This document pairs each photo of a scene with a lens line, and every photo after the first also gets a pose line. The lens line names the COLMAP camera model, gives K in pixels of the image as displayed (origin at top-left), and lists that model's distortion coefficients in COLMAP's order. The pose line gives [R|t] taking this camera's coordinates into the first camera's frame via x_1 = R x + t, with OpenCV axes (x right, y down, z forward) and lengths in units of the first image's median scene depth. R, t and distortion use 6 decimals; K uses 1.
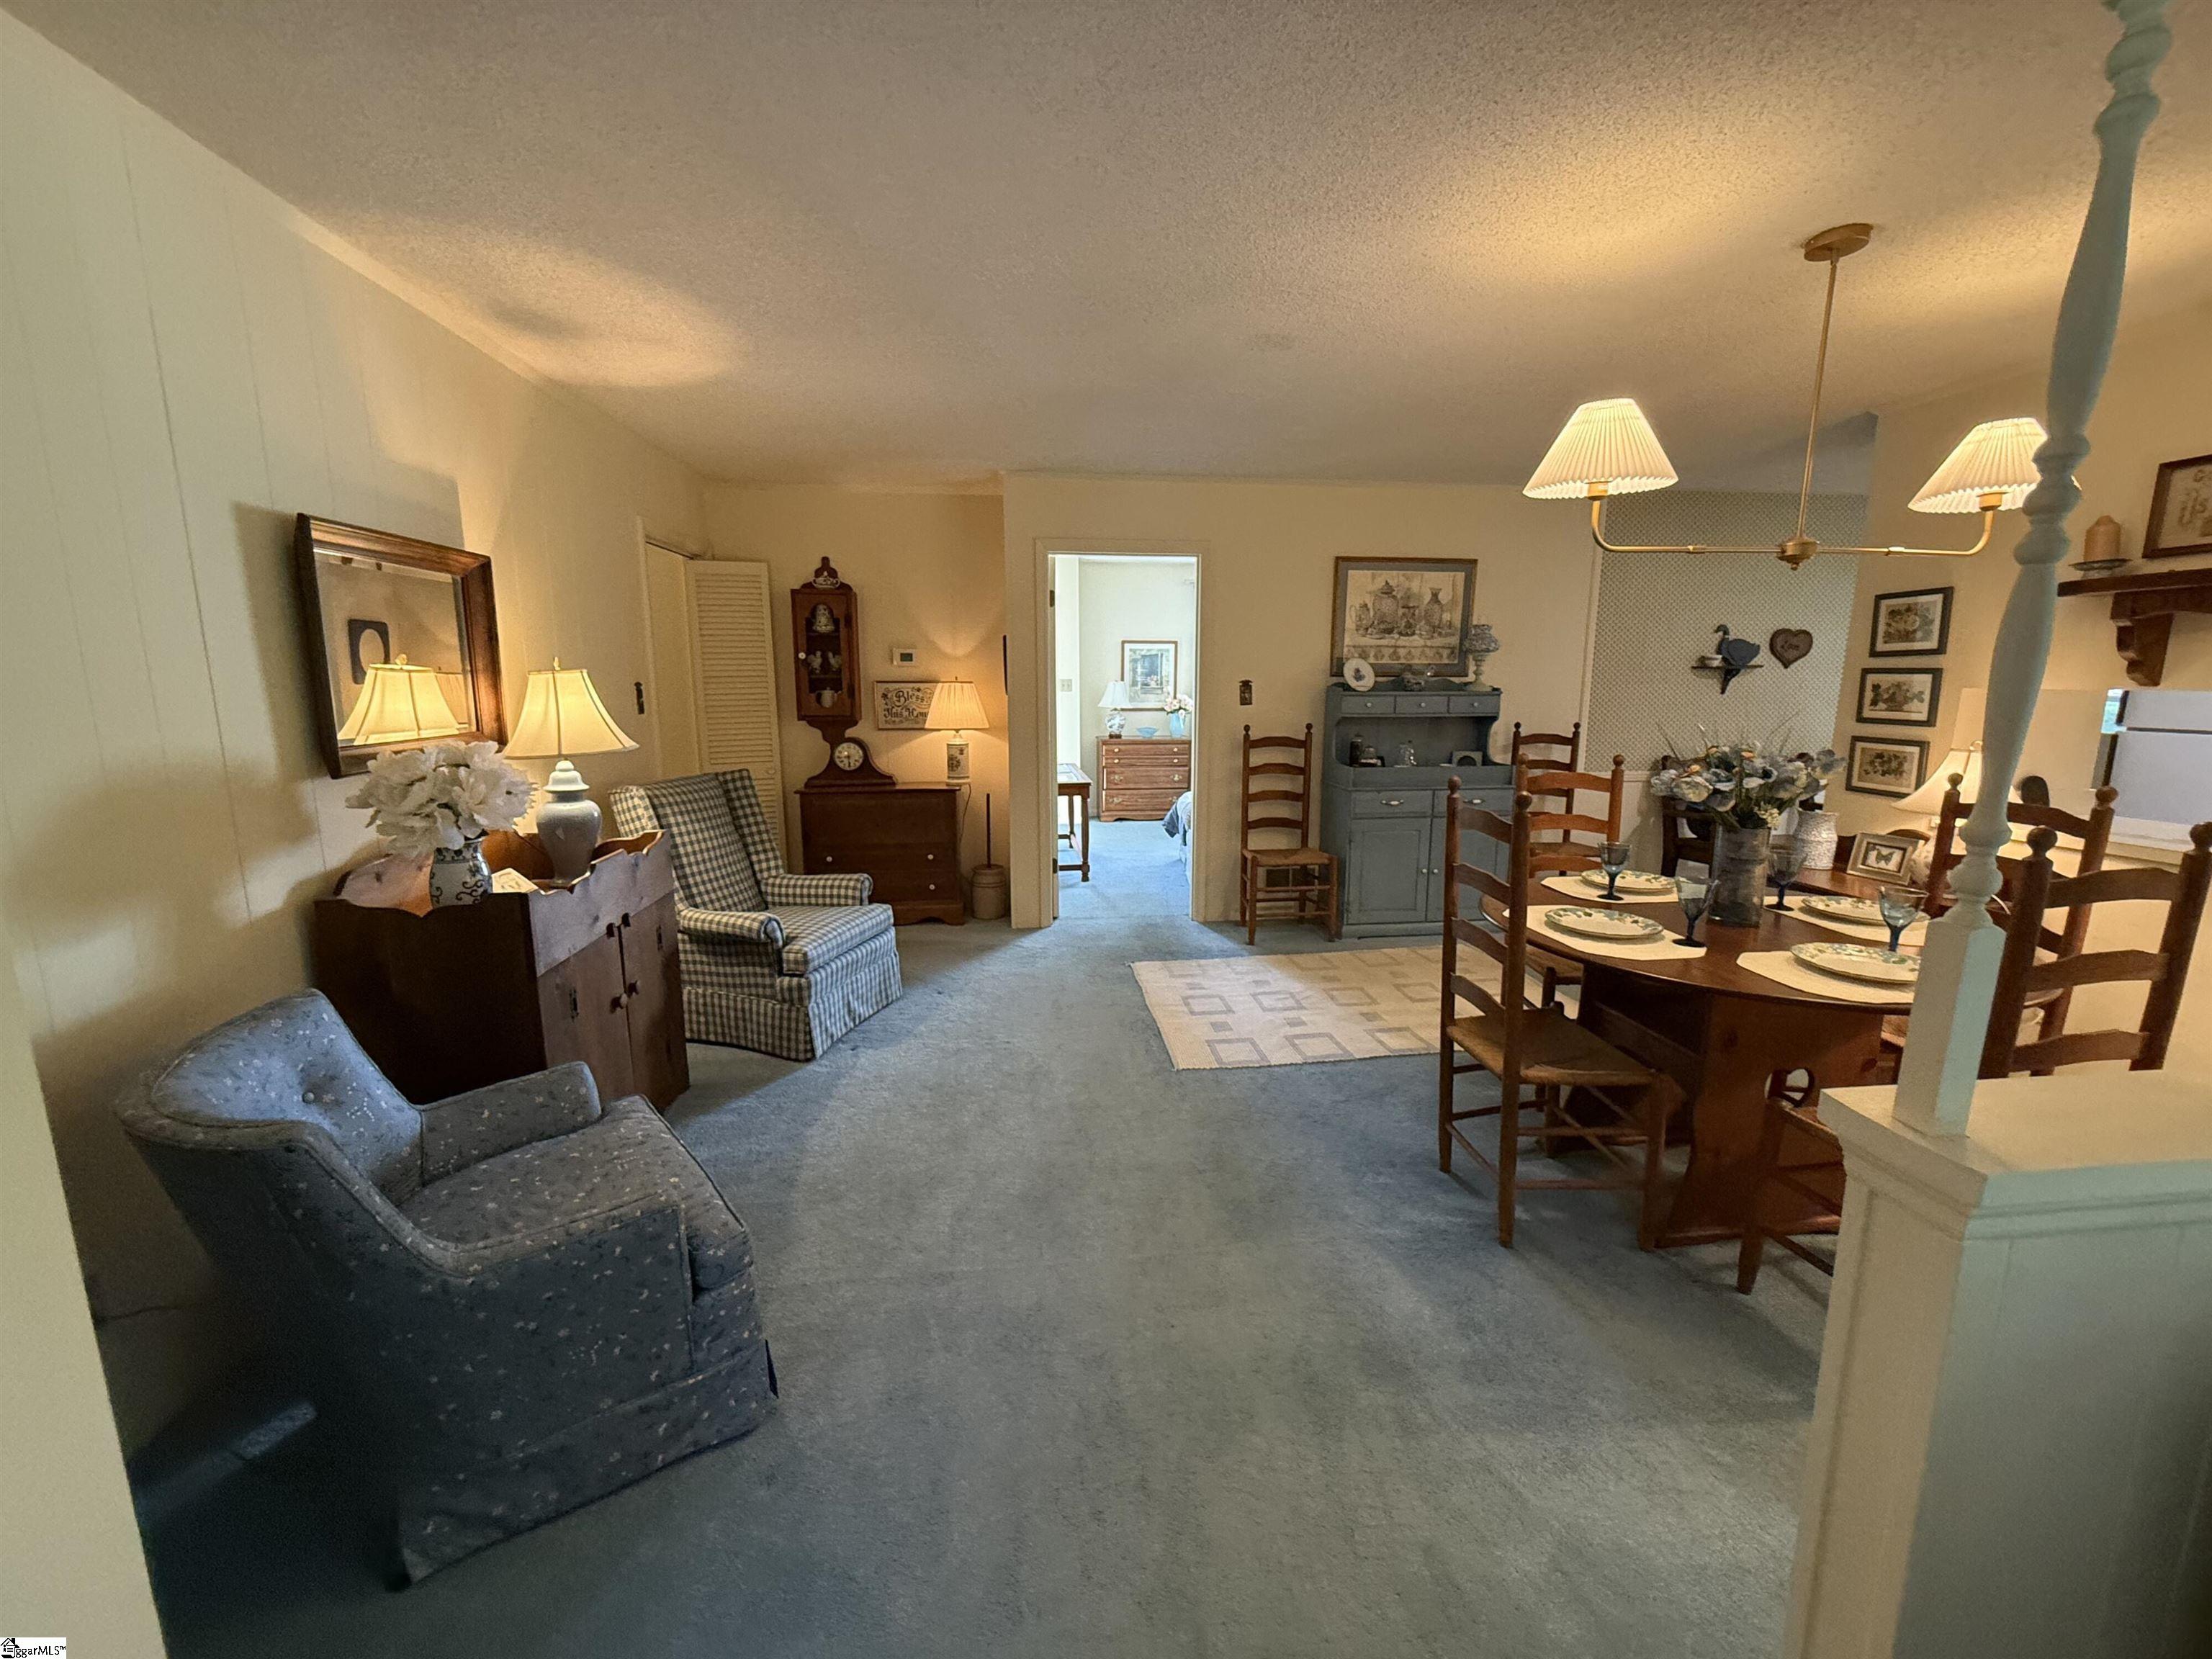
lens RADIAL K [[882.9, 0, 1114.7], [0, 882.9, 826.4], [0, 0, 1]] dist [0.000214, -0.000700]
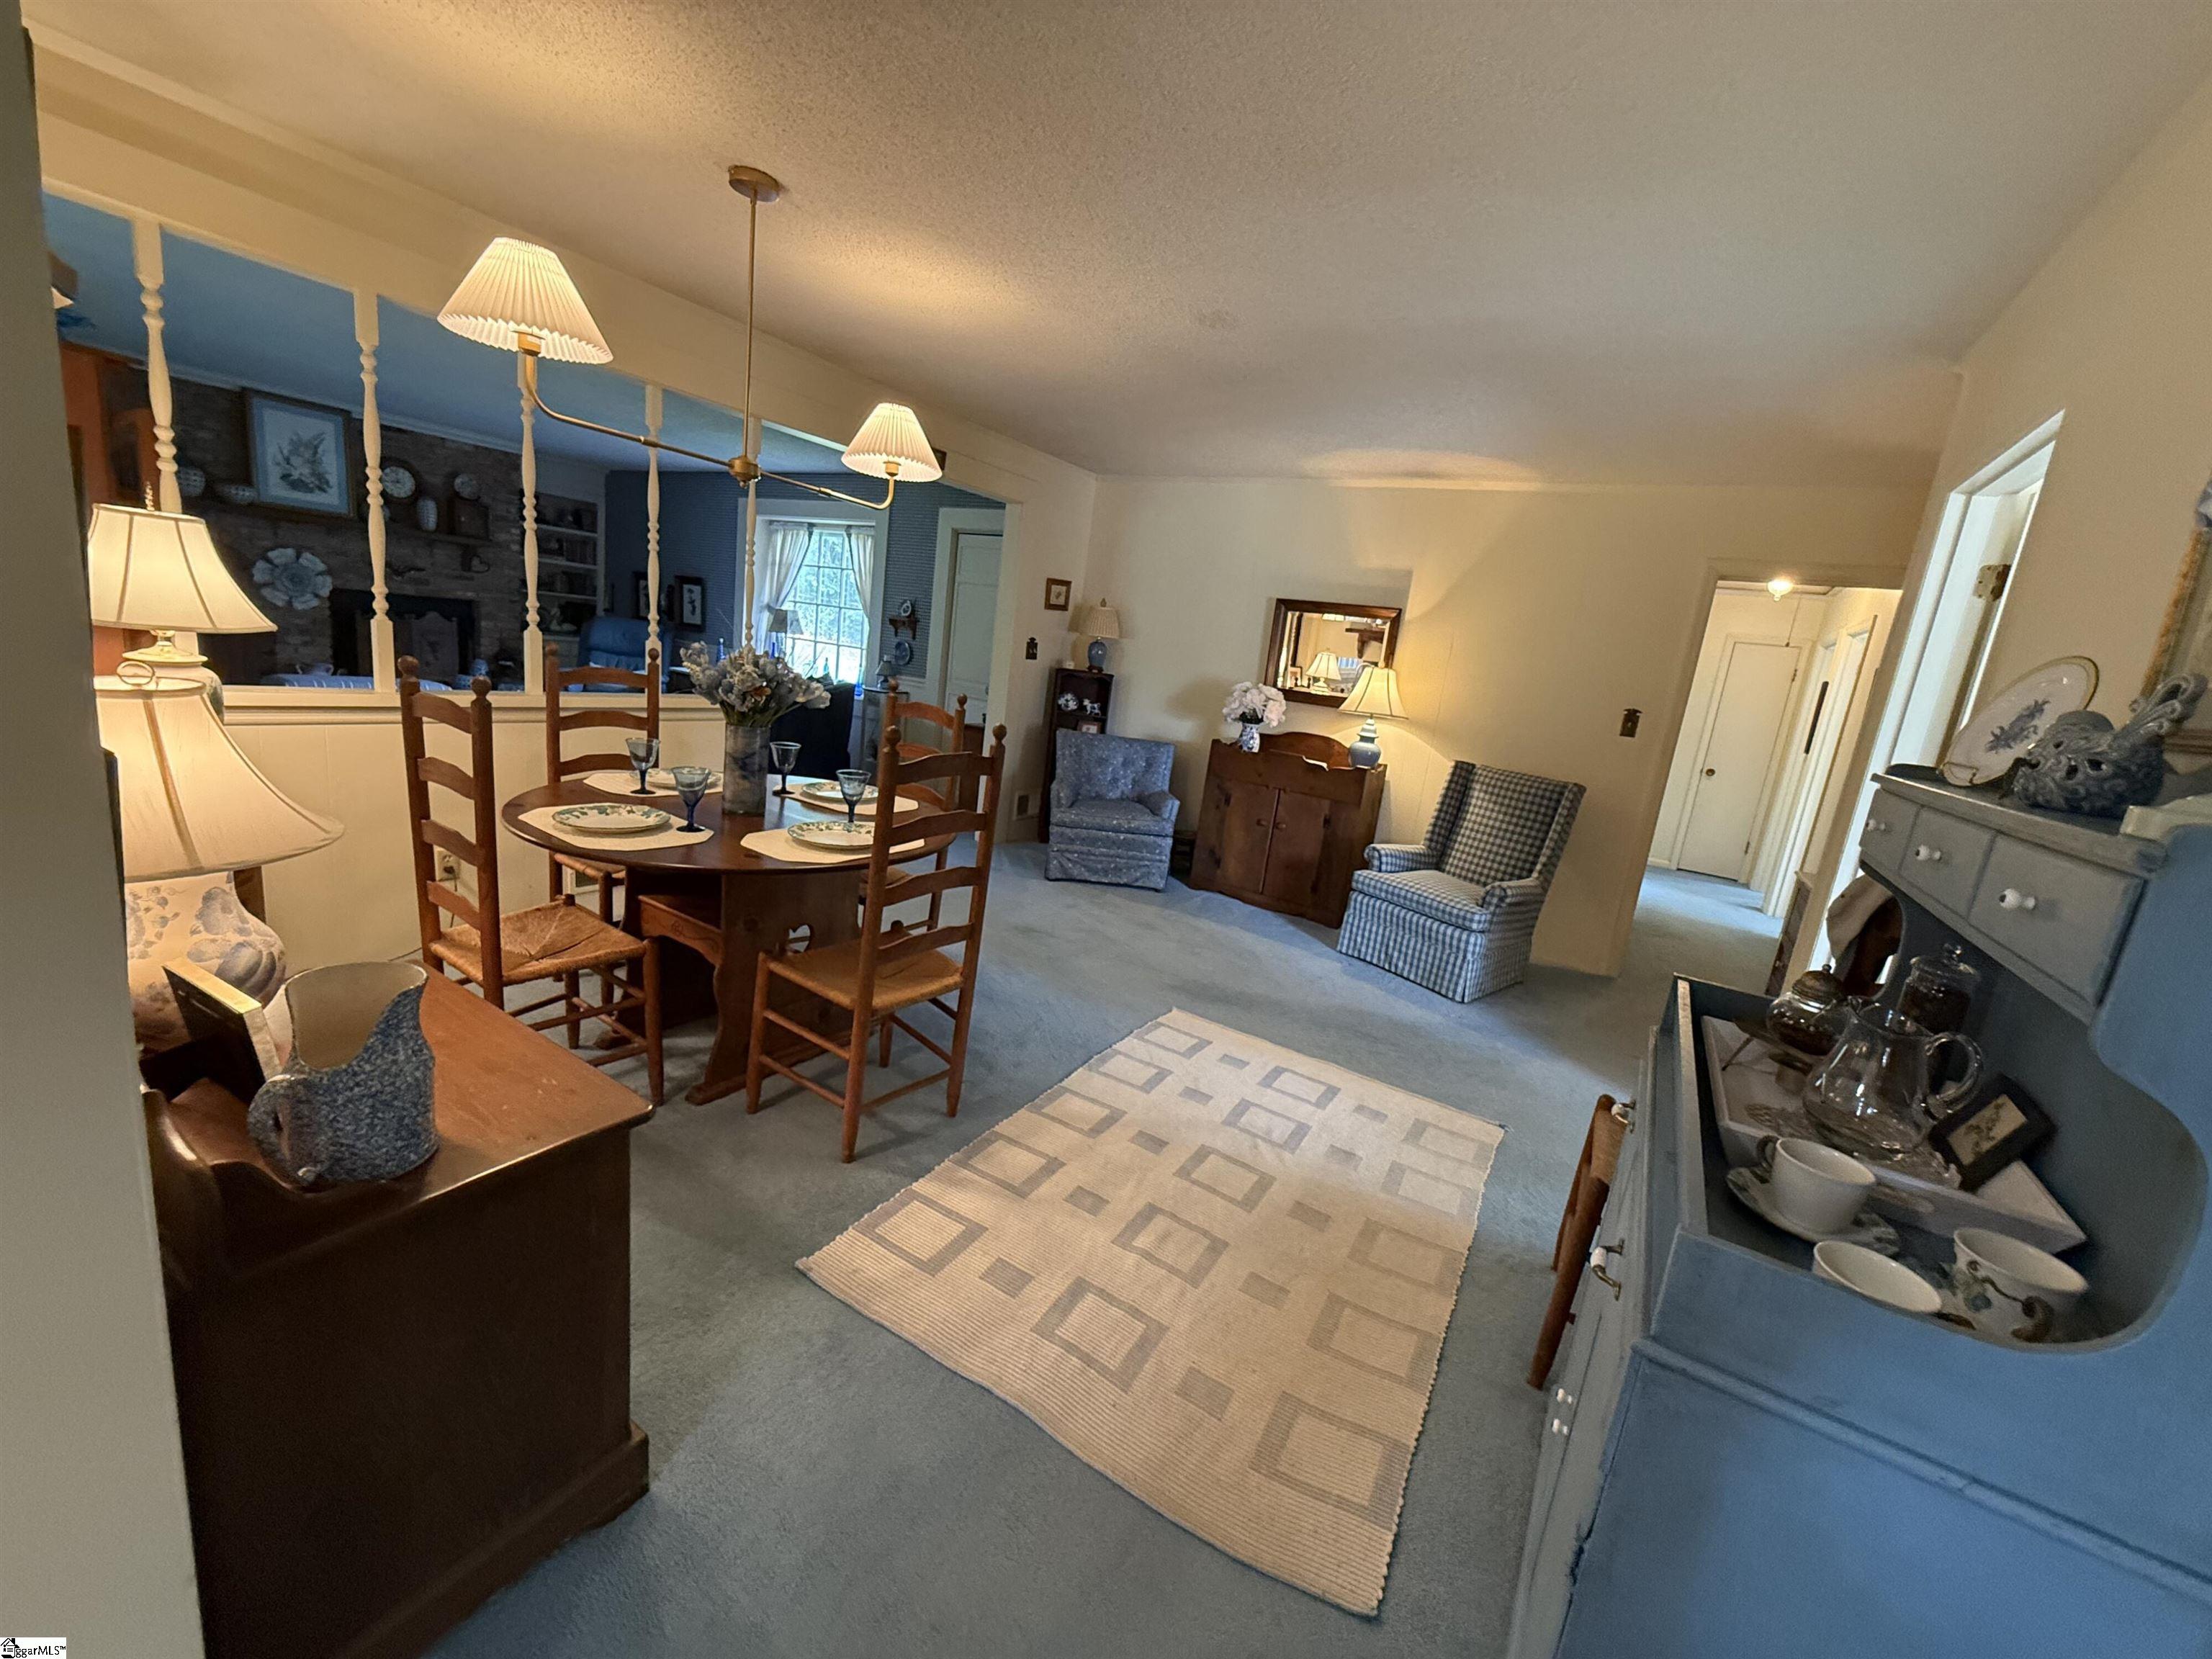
lens RADIAL K [[882.9, 0, 1110.1], [0, 882.9, 826.8], [0, 0, 1]] dist [0.000214, -0.000700]
pose [[-0.624673, 0.081335, -0.776639, 0.857218], [-0.250808, 0.920969, 0.298182, -0.214308], [0.739513, 0.381053, -0.554905, 1.320503]]
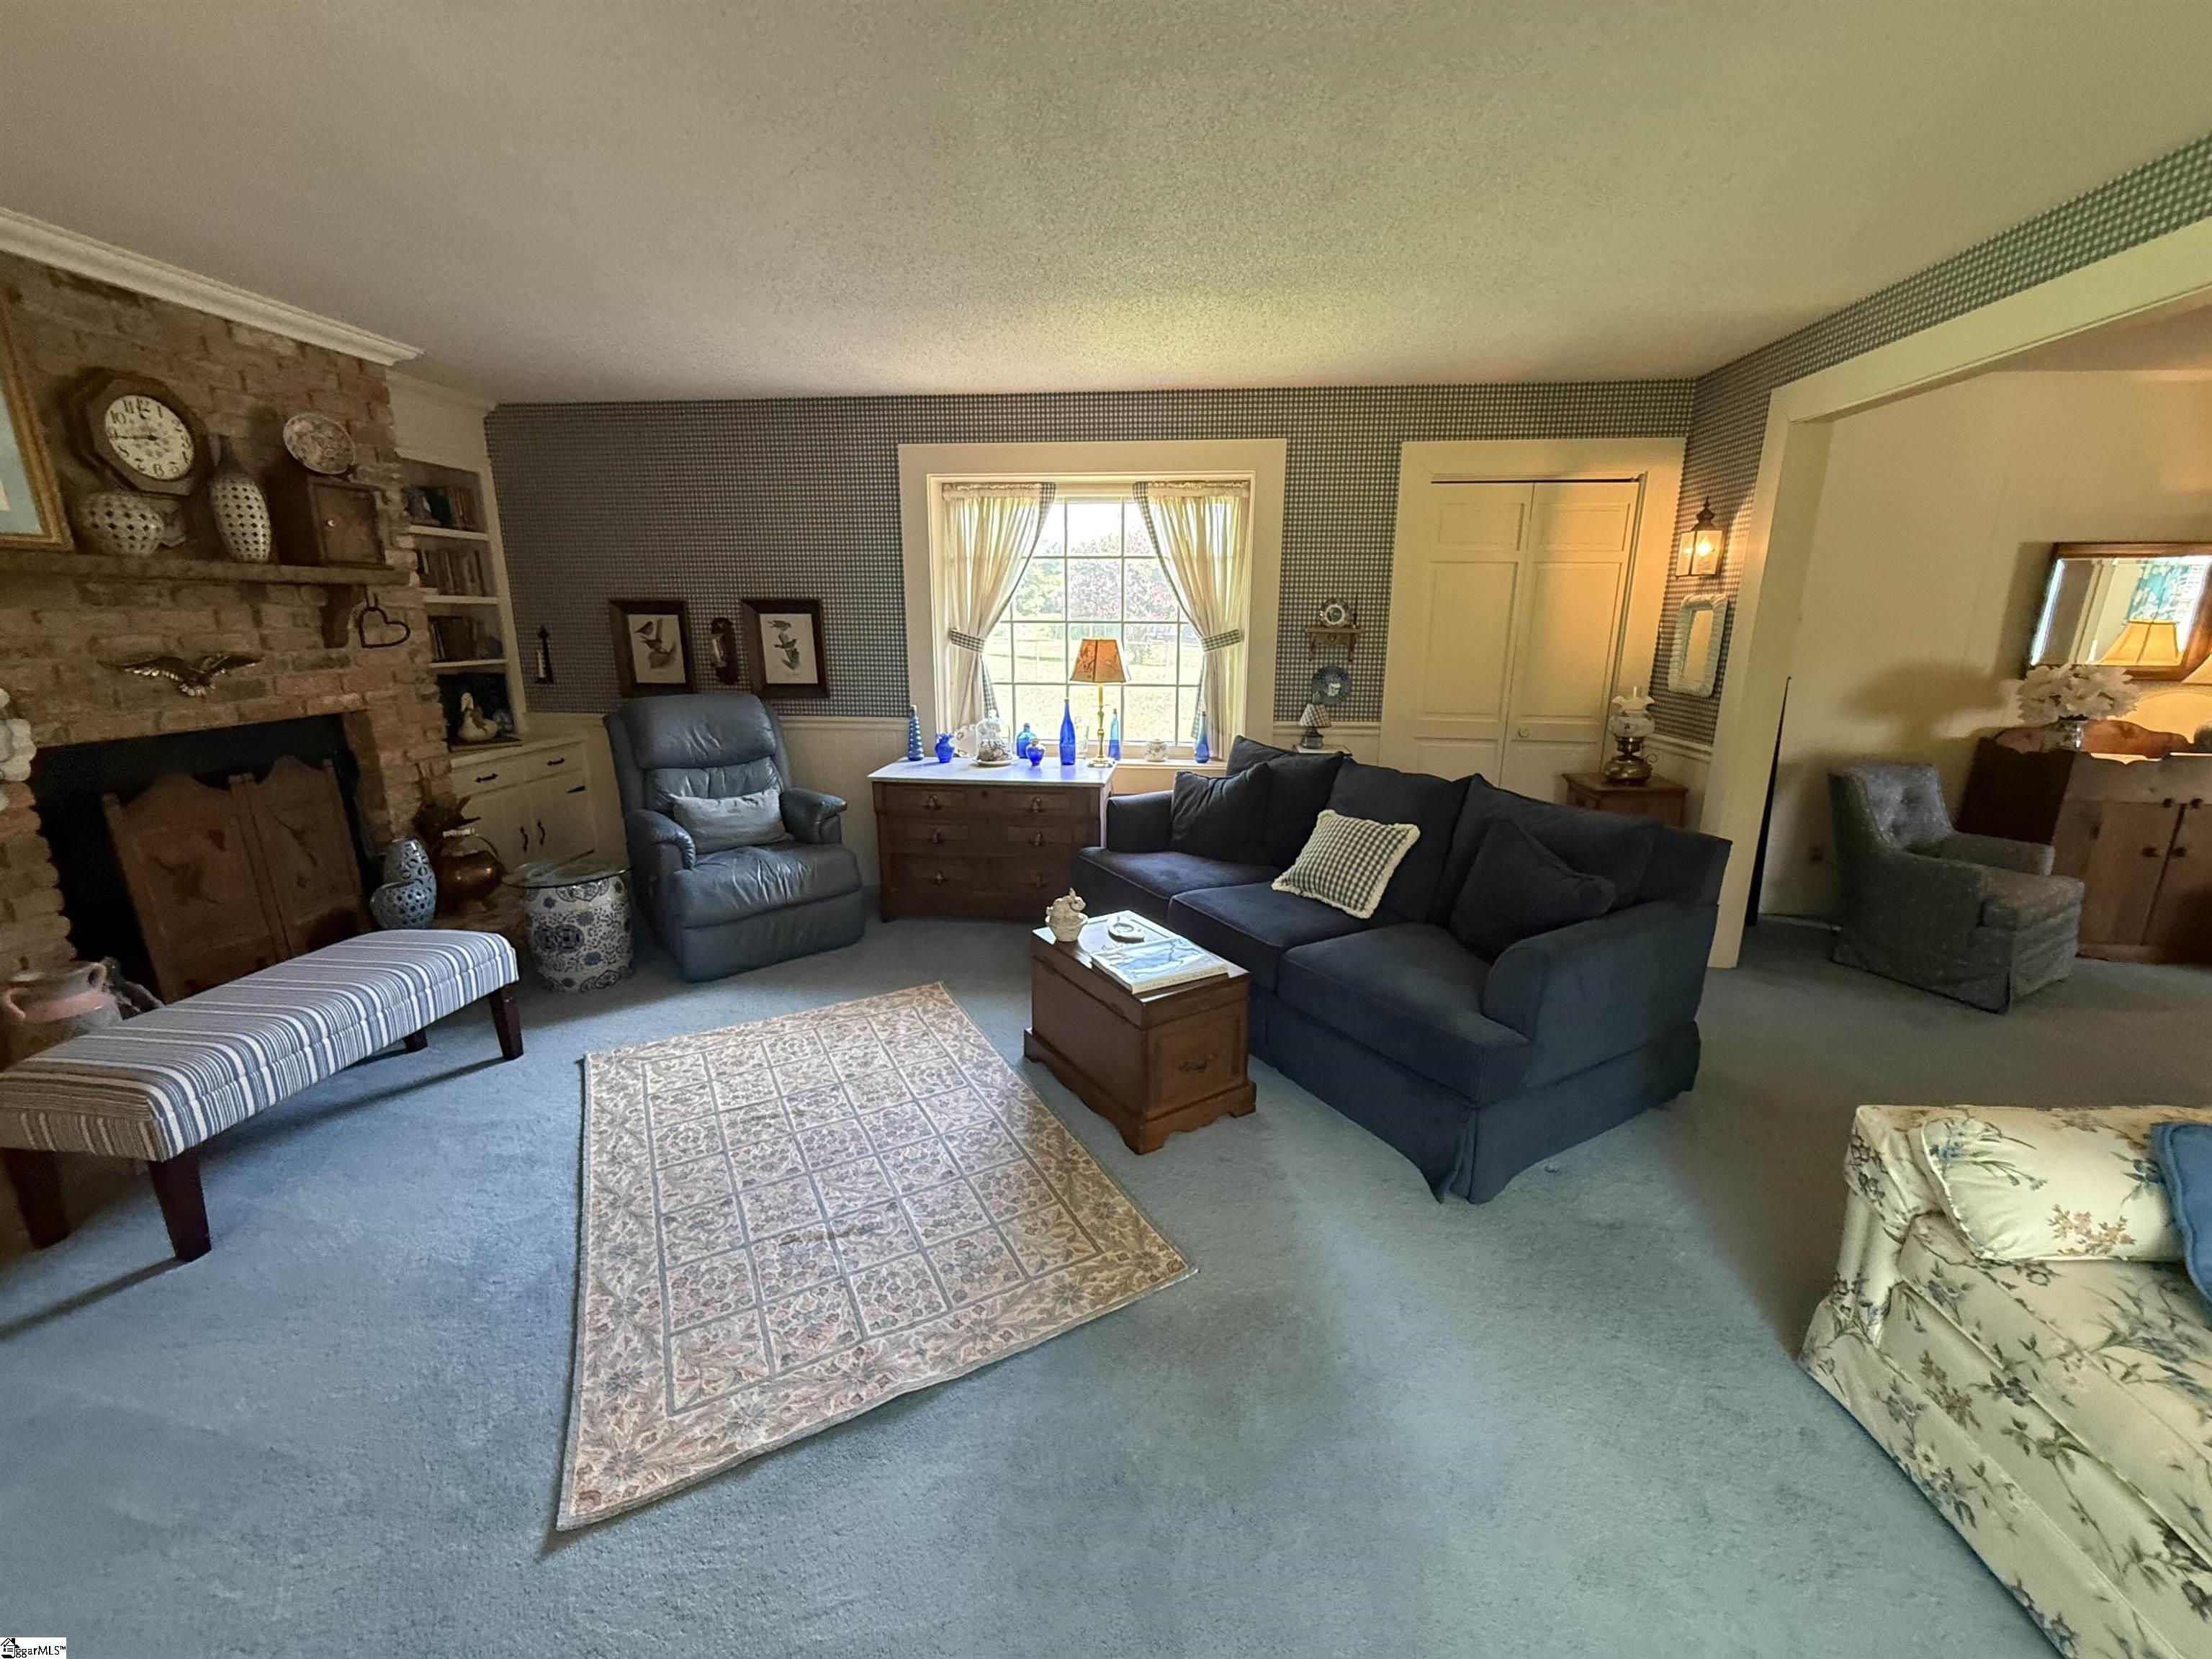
lens RADIAL K [[882.9, 0, 1113.9], [0, 882.9, 825.0], [0, 0, 1]] dist [0.000214, -0.000700]
pose [[-0.216230, 0.225004, -0.950062, 0.855744], [-0.169225, 0.949718, 0.263438, 0.045258], [0.961565, 0.217738, -0.167281, -0.305597]]
